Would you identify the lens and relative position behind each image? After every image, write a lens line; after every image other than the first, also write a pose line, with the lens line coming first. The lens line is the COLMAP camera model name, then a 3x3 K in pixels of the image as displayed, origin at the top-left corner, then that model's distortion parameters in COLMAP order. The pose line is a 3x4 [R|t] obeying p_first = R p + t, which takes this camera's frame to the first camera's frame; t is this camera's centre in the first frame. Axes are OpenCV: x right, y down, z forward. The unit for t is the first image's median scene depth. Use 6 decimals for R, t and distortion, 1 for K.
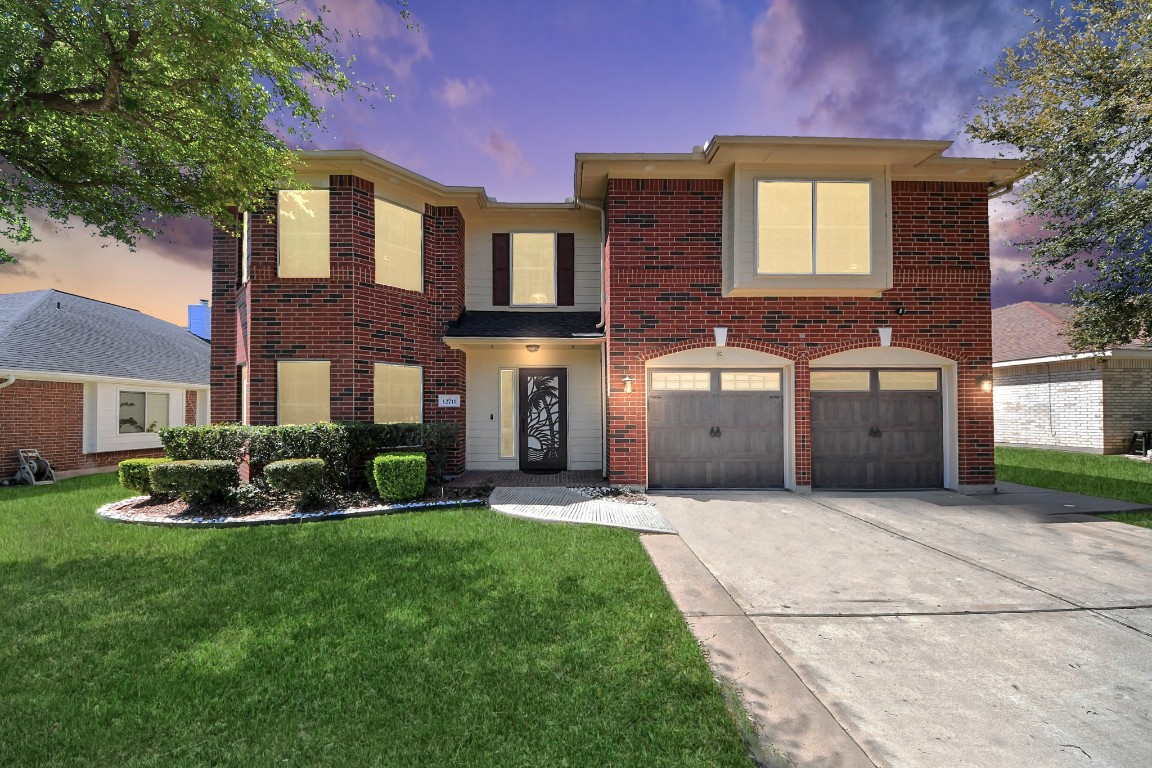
lens RADIAL K [[414.0, 0, 574.5], [0, 414.0, 406.7], [0, 0, 1]] dist [-0.011347, -0.000329]
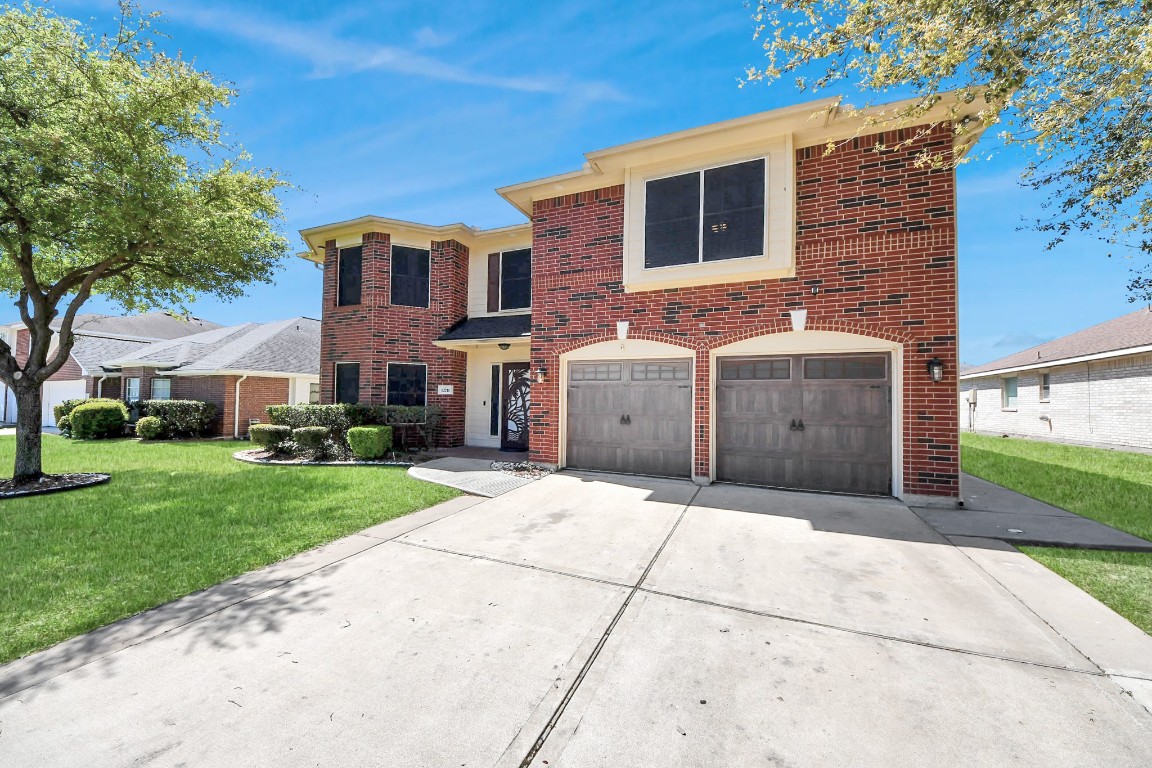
lens RADIAL K [[415.4, 0, 576.0], [0, 415.4, 388.3], [0, 0, 1]] dist [-0.002261, -0.000201]
pose [[0.917349, 0.000847, -0.398083, 0.652678], [-0.009082, 0.999782, -0.018803, 0.001539], [0.397980, 0.020864, 0.917157, -0.028733]]
